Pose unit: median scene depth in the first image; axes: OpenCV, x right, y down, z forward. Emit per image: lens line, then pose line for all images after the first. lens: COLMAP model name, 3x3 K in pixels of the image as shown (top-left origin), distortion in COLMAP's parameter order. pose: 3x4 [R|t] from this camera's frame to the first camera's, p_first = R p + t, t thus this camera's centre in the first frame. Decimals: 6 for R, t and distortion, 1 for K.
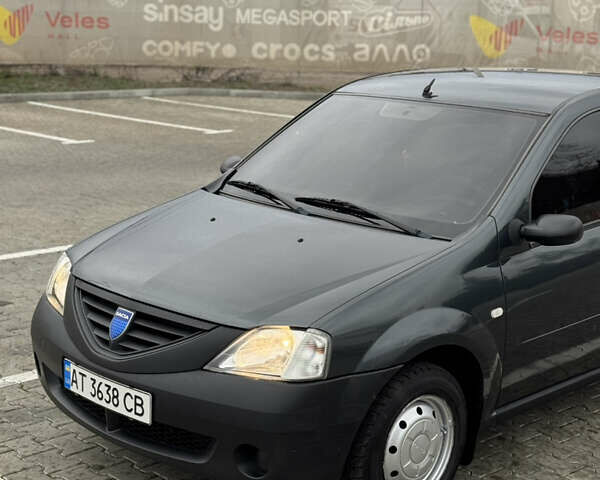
lens RADIAL K [[1047.5, 0, 300.0], [0, 1047.5, 240.0], [0, 0, 1]] dist [0.122566, 0.116783]
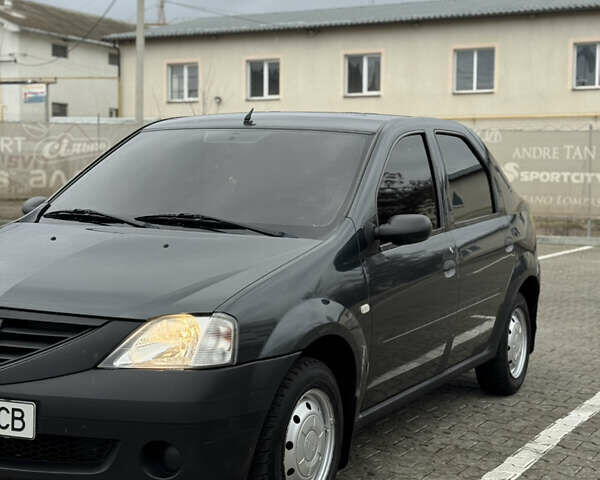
lens RADIAL K [[1047.5, 0, 300.0], [0, 1047.5, 240.0], [0, 0, 1]] dist [0.122566, 0.116783]
pose [[0.951781, -0.030273, 0.305281, -0.190760], [0.068073, 0.991152, -0.113946, 0.122690], [-0.299131, 0.129233, 0.945420, 0.062537]]
